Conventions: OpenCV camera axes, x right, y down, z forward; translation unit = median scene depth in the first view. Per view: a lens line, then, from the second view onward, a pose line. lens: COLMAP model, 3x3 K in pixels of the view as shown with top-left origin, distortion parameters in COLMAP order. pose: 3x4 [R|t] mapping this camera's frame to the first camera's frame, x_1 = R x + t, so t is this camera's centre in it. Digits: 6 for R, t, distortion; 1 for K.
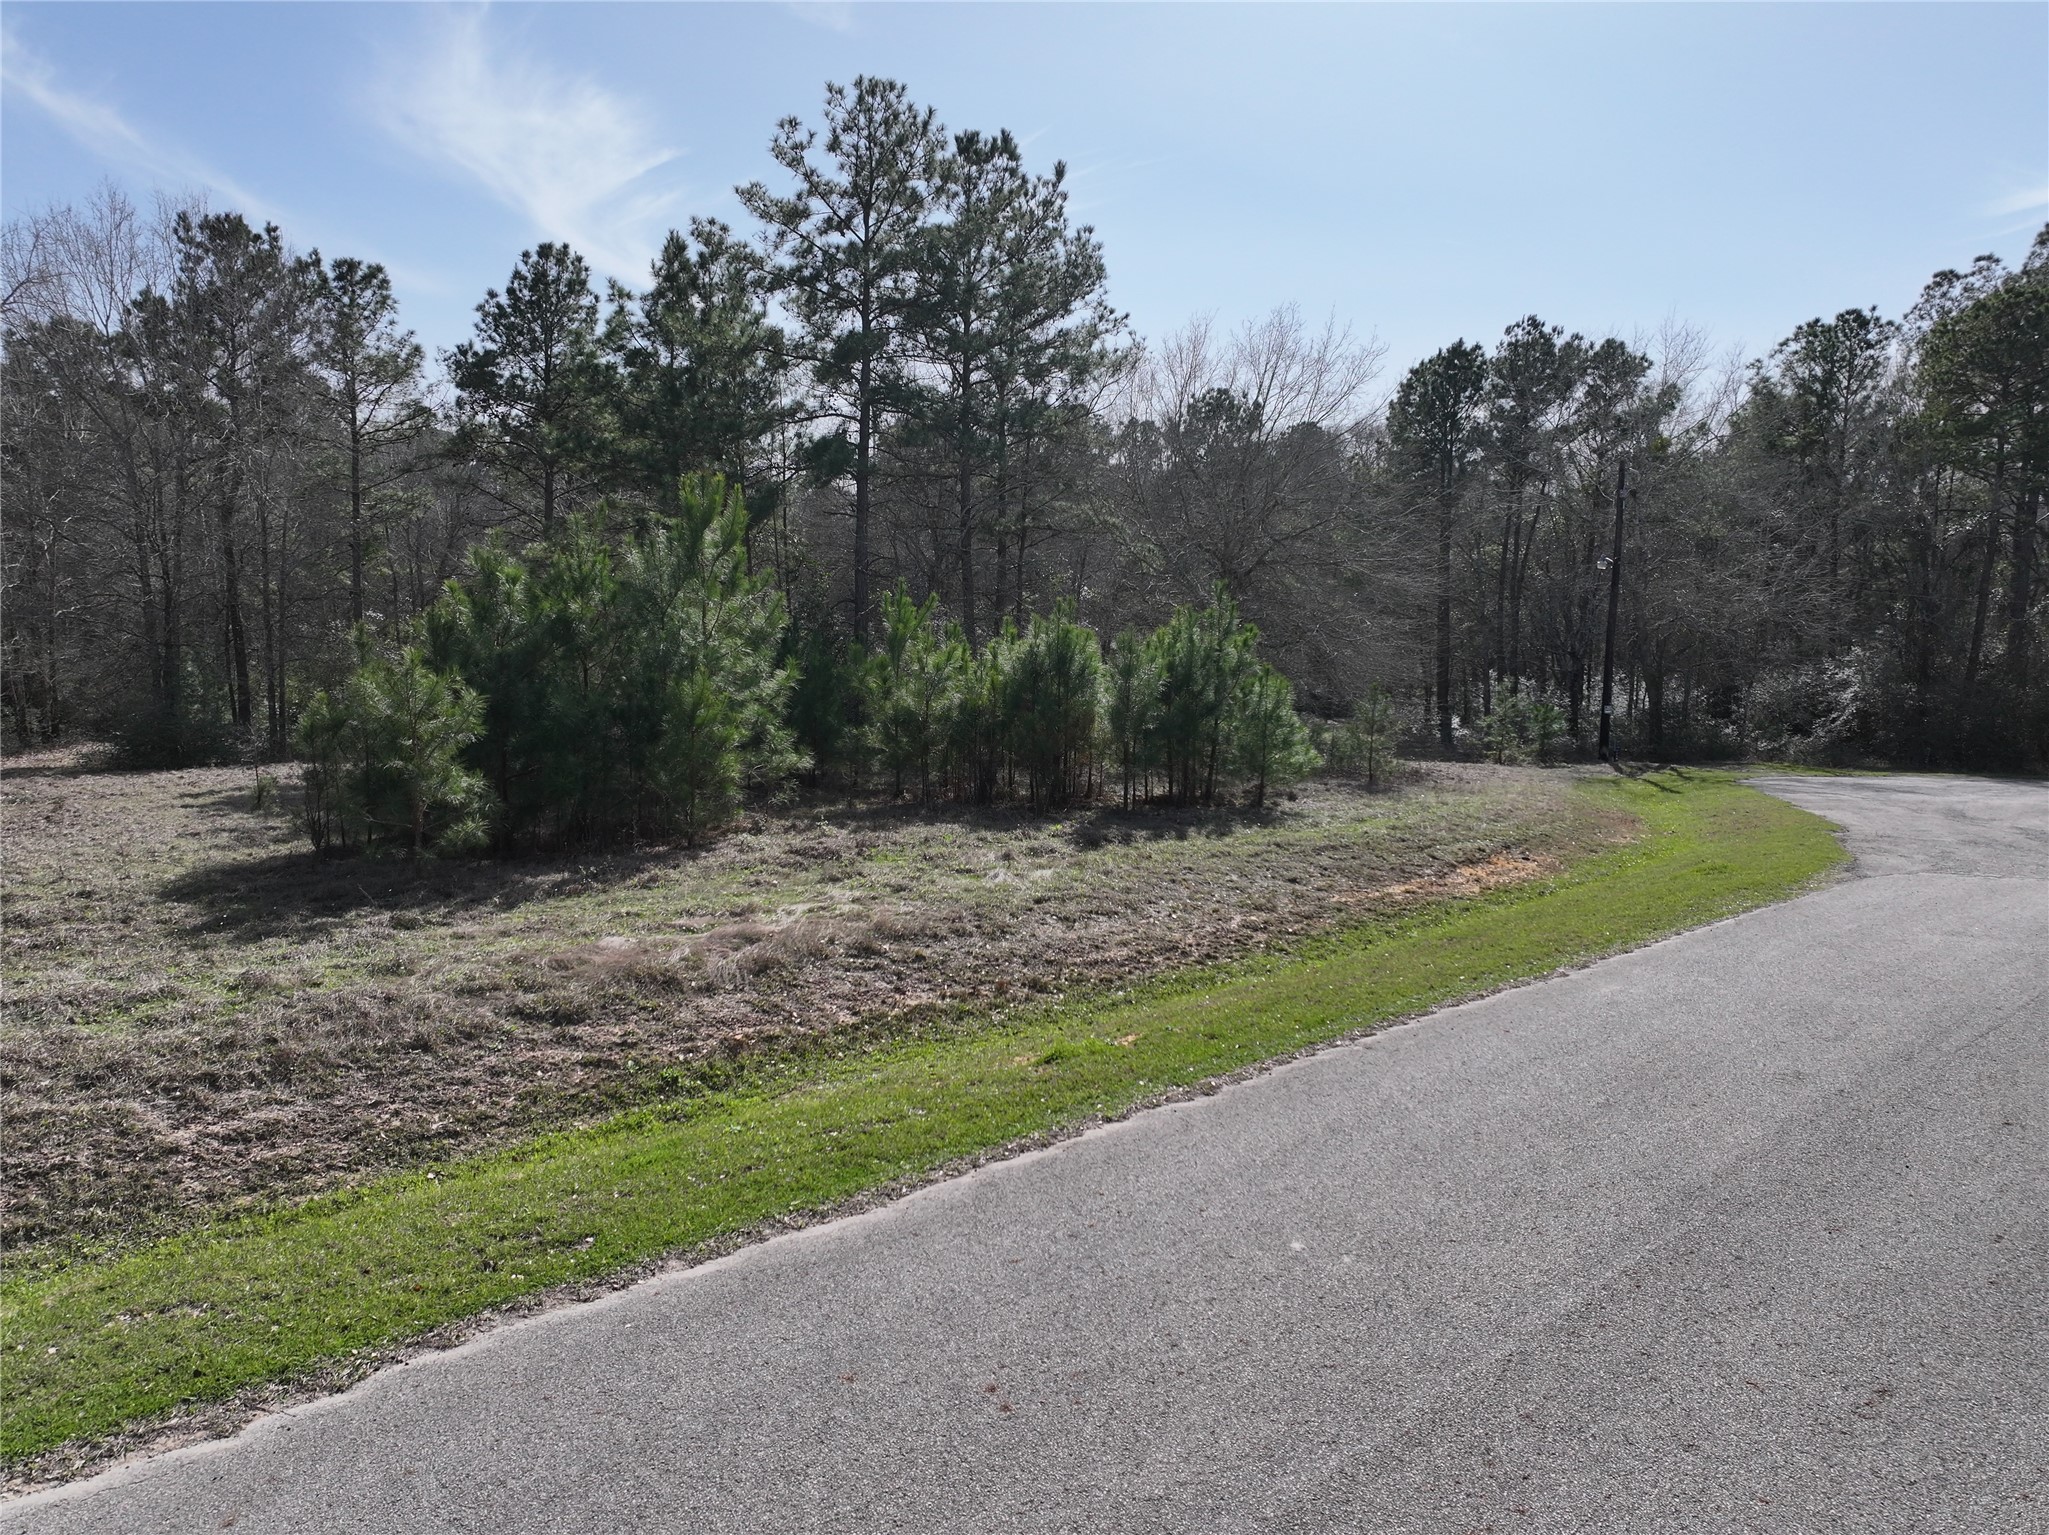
lens RADIAL K [[1434.7, 0, 1025.2], [0, 1434.7, 765.3], [0, 0, 1]] dist [0.001287, 0.011868]
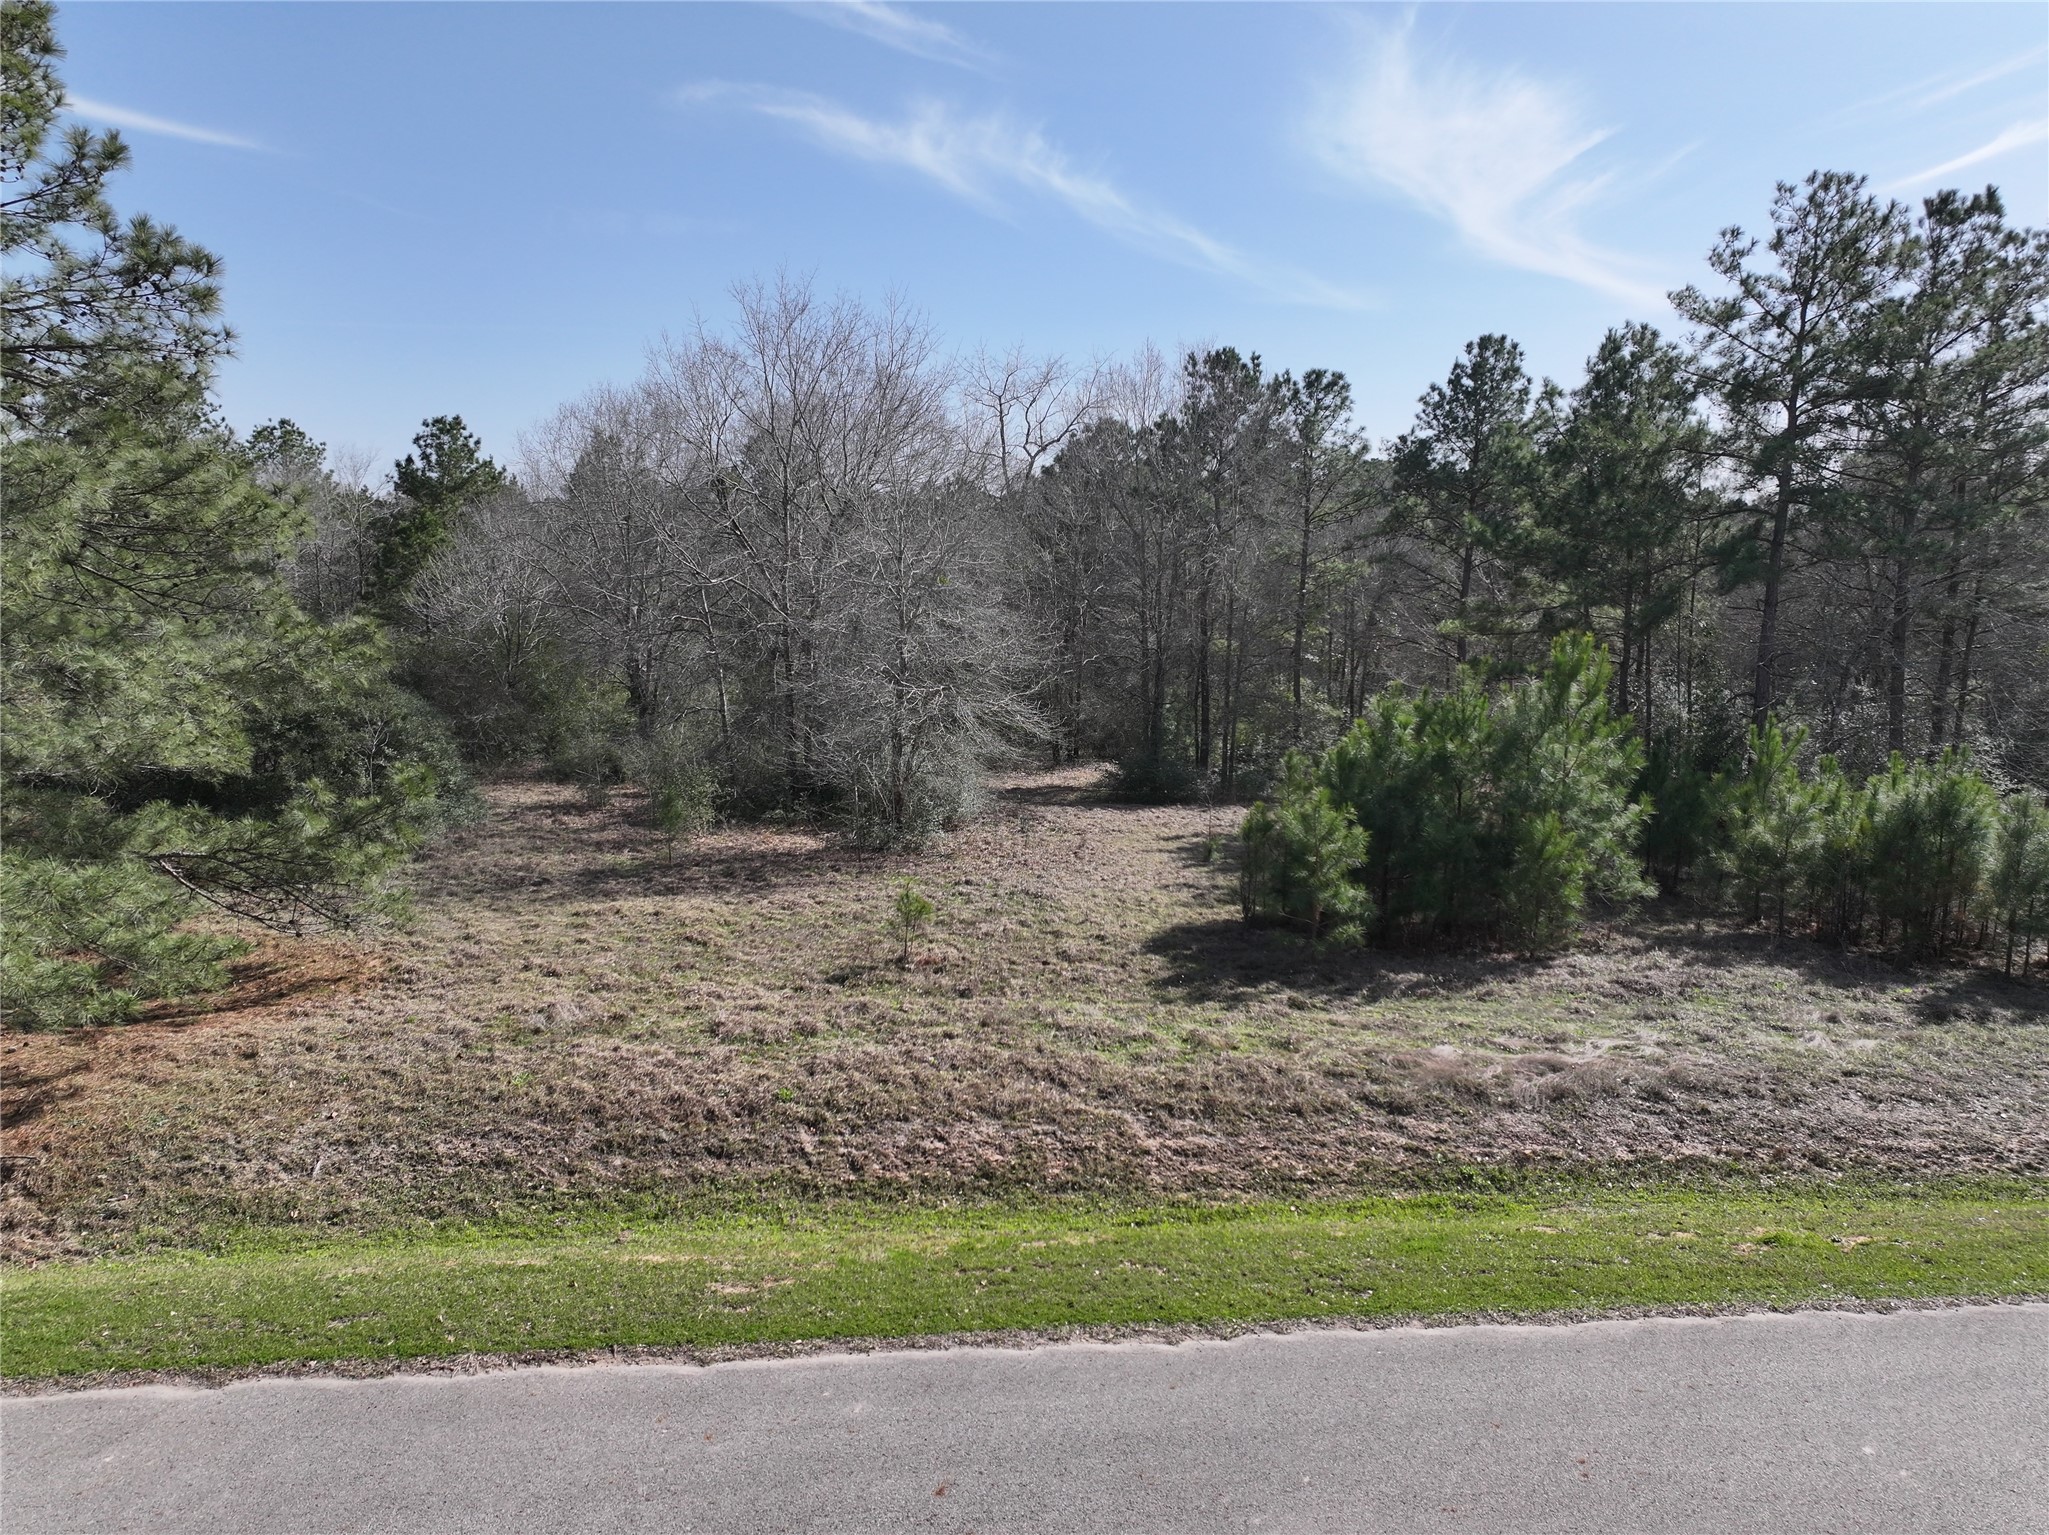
lens RADIAL K [[1434.7, 0, 1035.0], [0, 1434.7, 762.3], [0, 0, 1]] dist [0.001287, 0.011868]
pose [[0.815578, 0.076990, -0.573503, 0.103543], [-0.079488, 0.996620, 0.020751, -0.102589], [0.573162, 0.028662, 0.818941, -0.214368]]
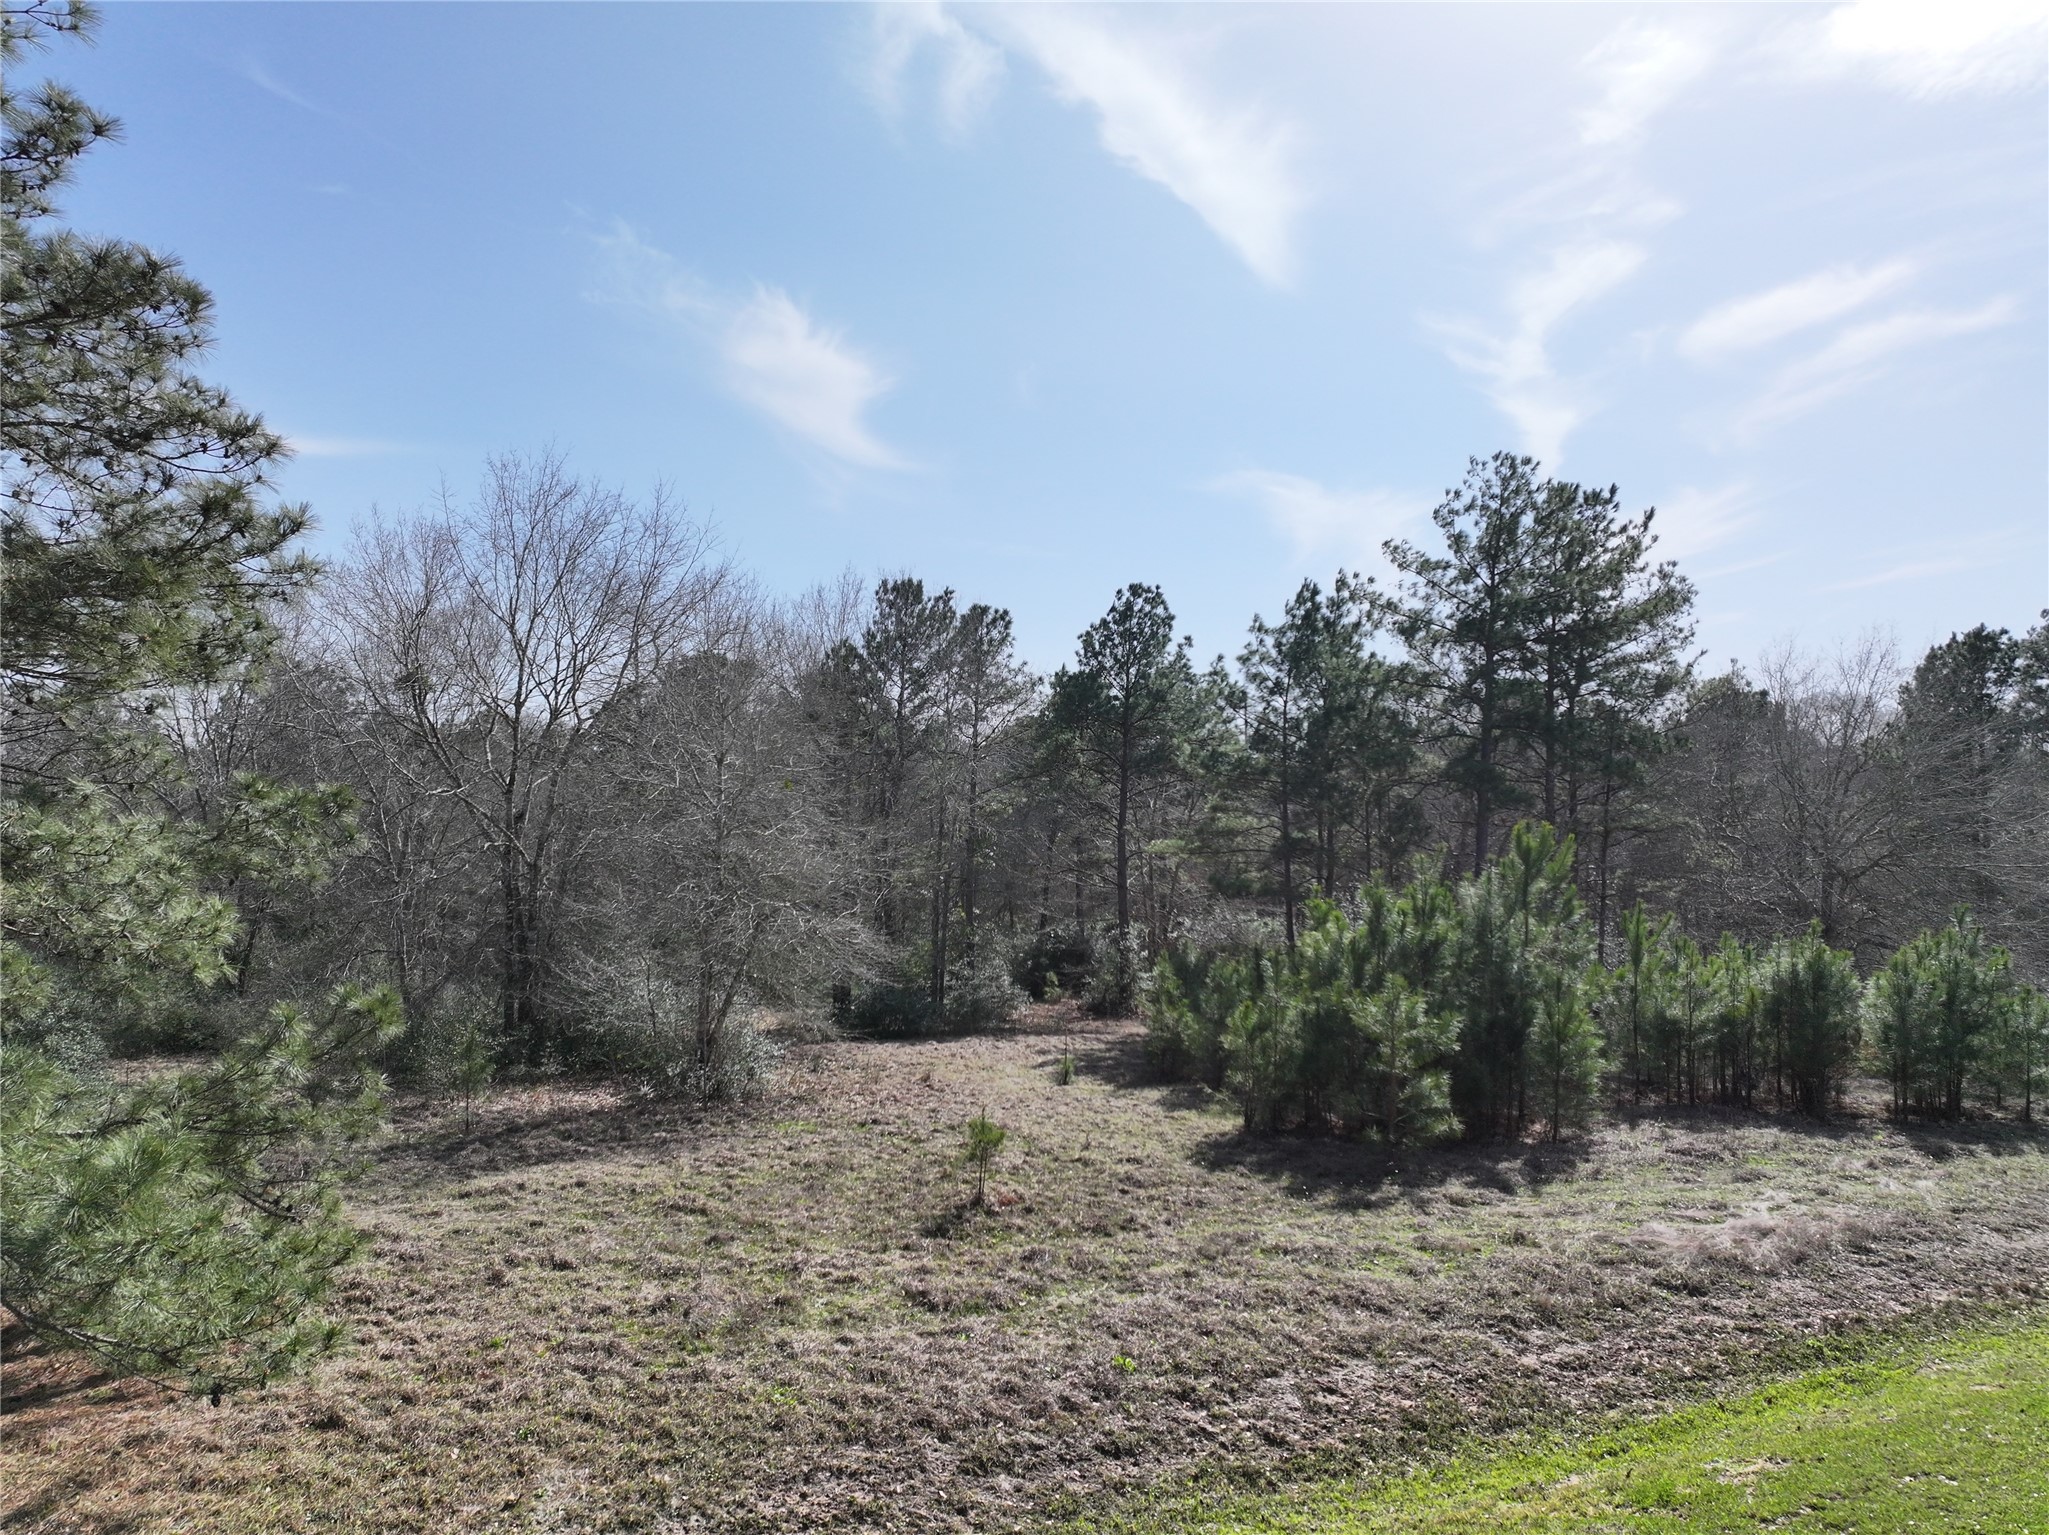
lens RADIAL K [[1434.7, 0, 1031.2], [0, 1434.7, 776.0], [0, 0, 1]] dist [0.001287, 0.011868]
pose [[0.972926, -0.010050, -0.230898, -0.403559], [-0.029894, 0.985190, -0.168843, -0.028548], [0.229175, 0.171174, 0.958216, -0.300276]]
